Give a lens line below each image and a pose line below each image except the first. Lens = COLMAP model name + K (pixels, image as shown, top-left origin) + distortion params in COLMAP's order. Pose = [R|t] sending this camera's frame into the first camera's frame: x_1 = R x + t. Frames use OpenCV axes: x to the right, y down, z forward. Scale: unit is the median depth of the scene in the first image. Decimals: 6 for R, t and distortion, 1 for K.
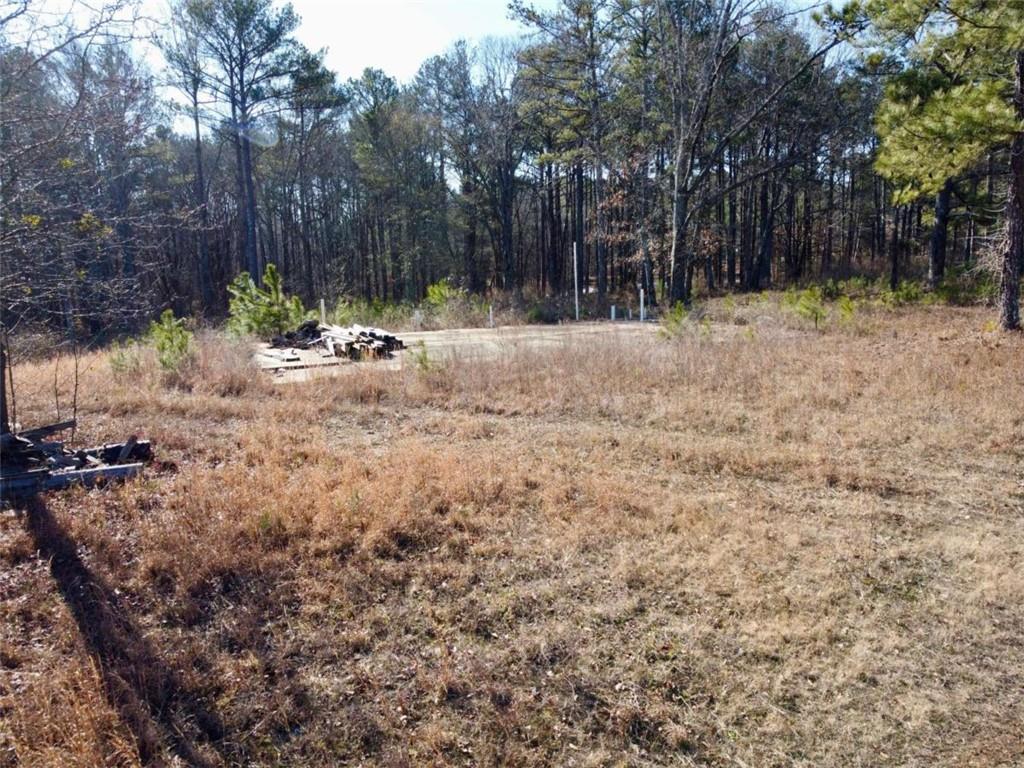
lens RADIAL K [[769.4, 0, 512.0], [0, 769.4, 384.0], [0, 0, 1]] dist [-0.007592, -0.006747]
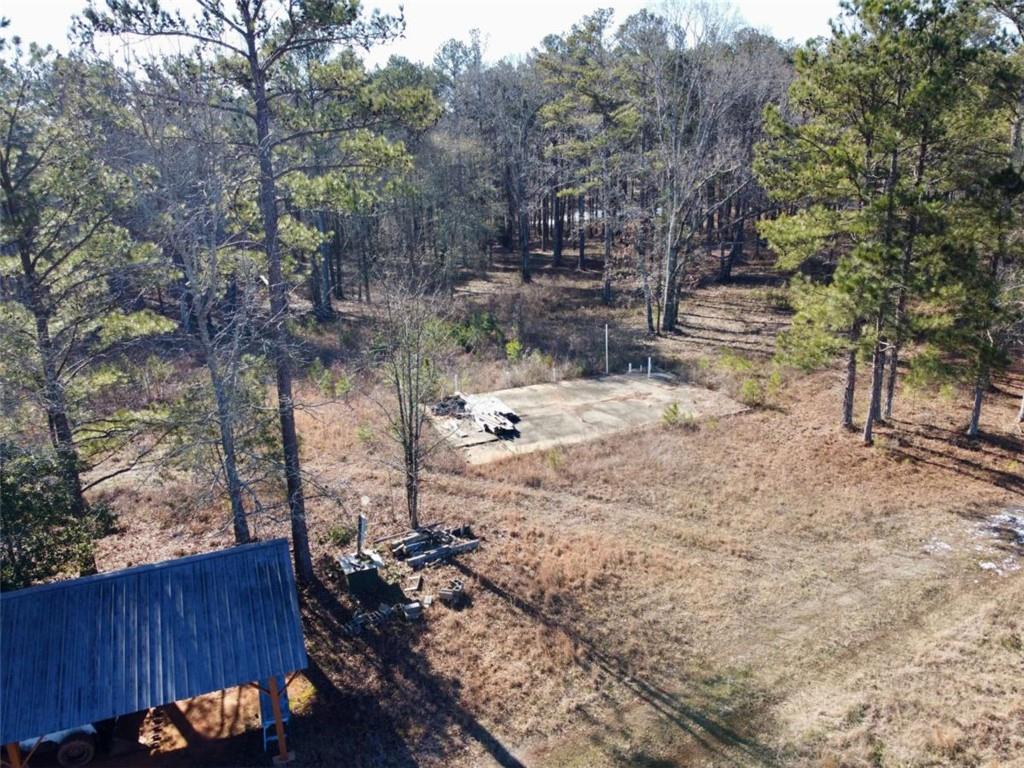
lens RADIAL K [[769.4, 0, 512.0], [0, 769.4, 384.0], [0, 0, 1]] dist [-0.007592, -0.006747]
pose [[0.999547, -0.007904, 0.029056, -0.603969], [0.003749, 0.990092, 0.140370, -1.101688], [-0.029877, -0.140197, 0.989673, -2.129027]]
